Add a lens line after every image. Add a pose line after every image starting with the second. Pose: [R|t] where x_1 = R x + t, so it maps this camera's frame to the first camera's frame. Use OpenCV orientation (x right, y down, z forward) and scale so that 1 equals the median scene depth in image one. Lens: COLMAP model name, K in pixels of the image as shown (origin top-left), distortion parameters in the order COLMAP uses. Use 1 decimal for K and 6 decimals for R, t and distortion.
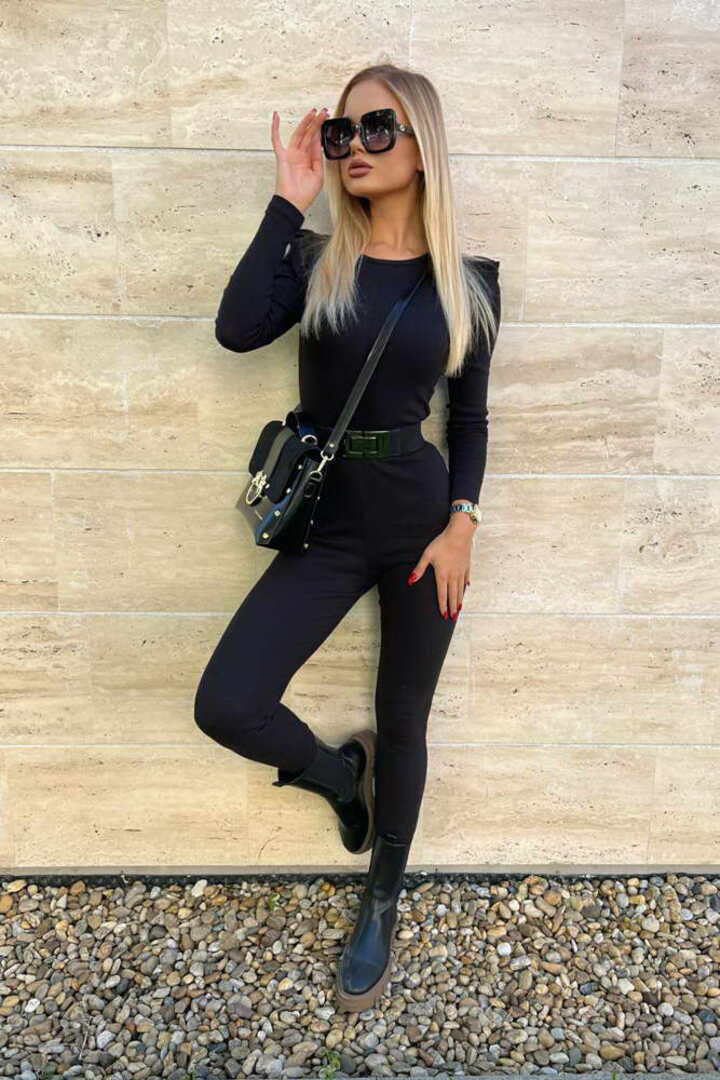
lens RADIAL K [[773.0, 0, 368.0], [0, 773.0, 546.1], [0, 0, 1]] dist [0.034508, -0.039519]
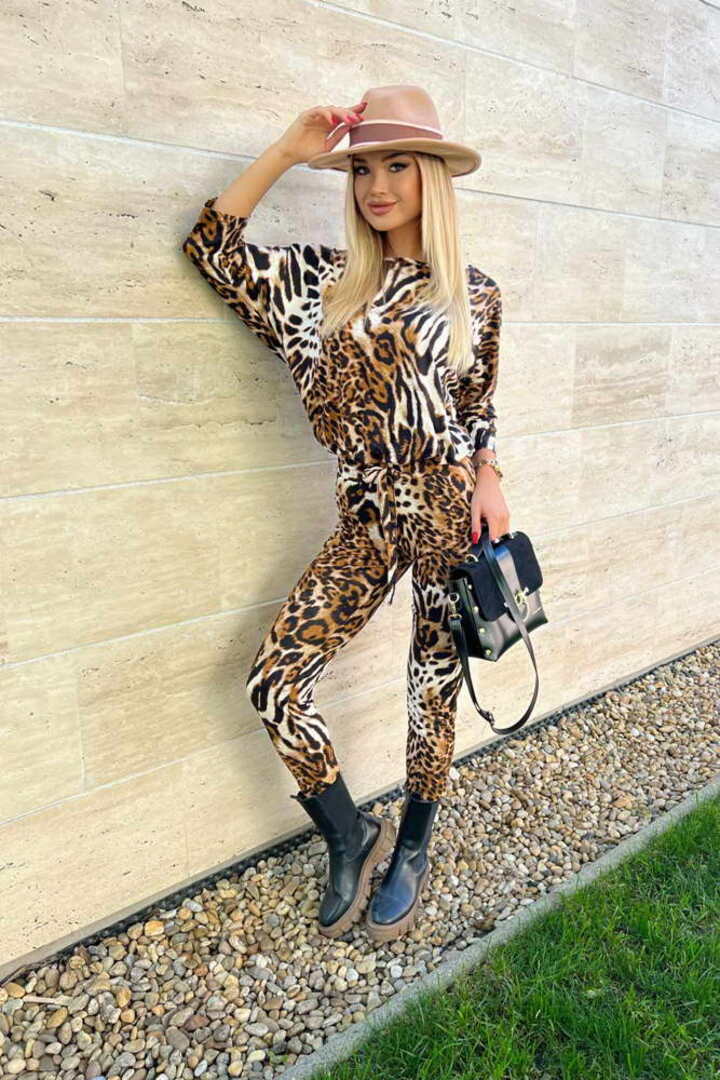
lens RADIAL K [[788.6, 0, 369.4], [0, 788.6, 541.5], [0, 0, 1]] dist [0.018748, -0.011147]
pose [[0.790946, -0.170893, 0.587537, -1.150582], [0.142173, 0.985255, 0.095179, -0.083060], [-0.595139, 0.008250, 0.803580, 0.053431]]
